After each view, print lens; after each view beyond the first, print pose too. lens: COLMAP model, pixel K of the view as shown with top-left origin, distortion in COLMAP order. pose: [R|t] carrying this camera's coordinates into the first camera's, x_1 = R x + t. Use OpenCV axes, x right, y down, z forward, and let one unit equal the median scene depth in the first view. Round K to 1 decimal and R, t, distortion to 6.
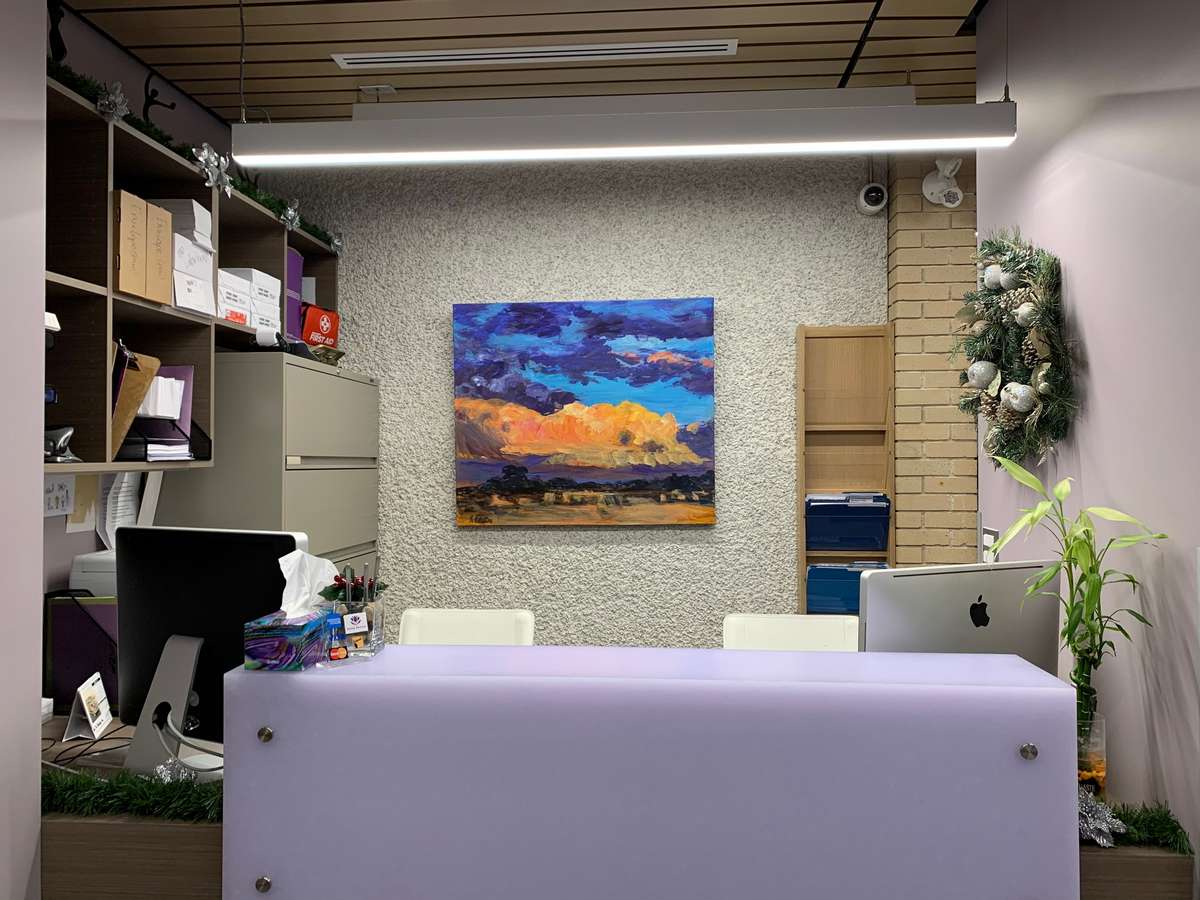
lens RADIAL K [[944.9, 0, 600.0], [0, 944.9, 450.0], [0, 0, 1]] dist [0.066947, -0.107703]
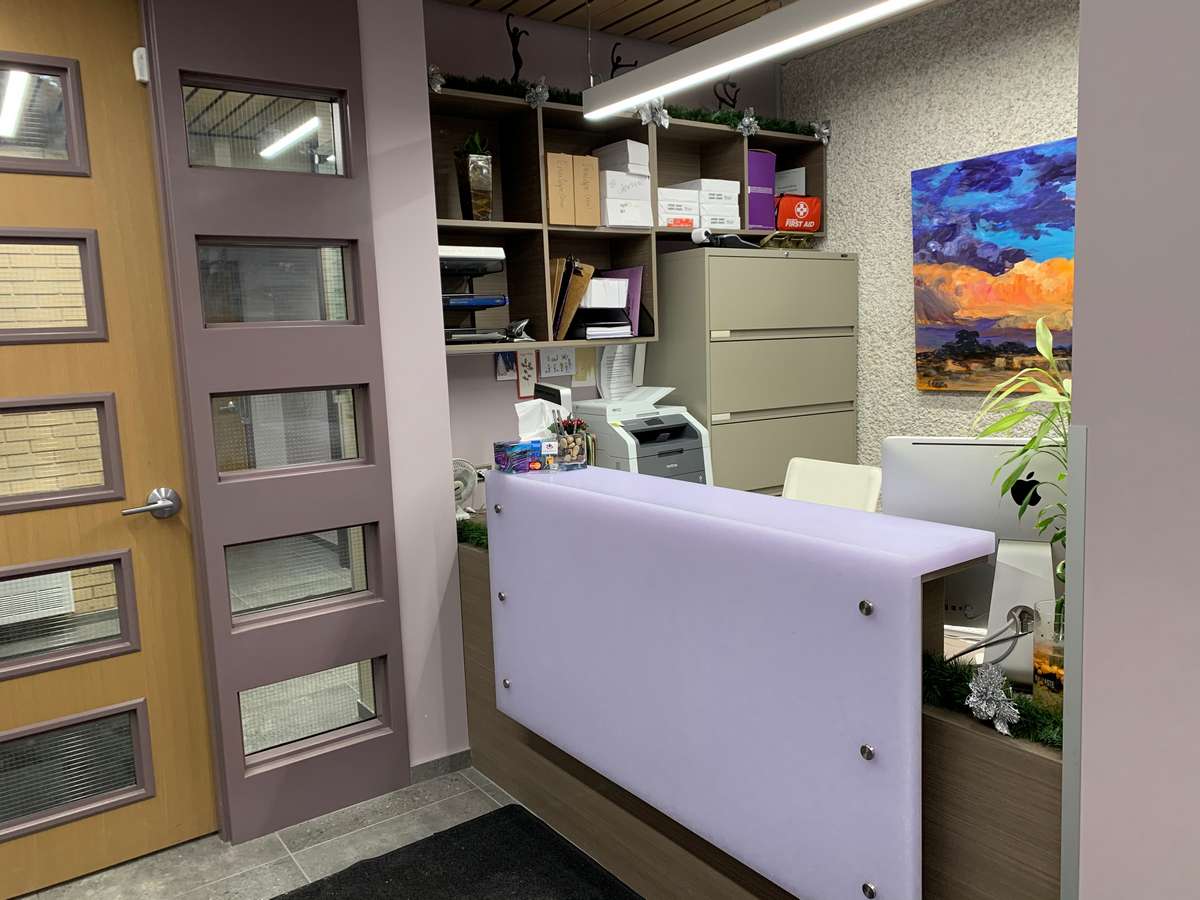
lens RADIAL K [[944.9, 0, 600.0], [0, 944.9, 450.0], [0, 0, 1]] dist [0.066947, -0.107703]
pose [[0.614035, 0.073863, -0.785815, 0.465250], [0.042579, 0.991062, 0.126427, -0.001482], [0.788130, -0.111090, 0.605401, 0.085328]]
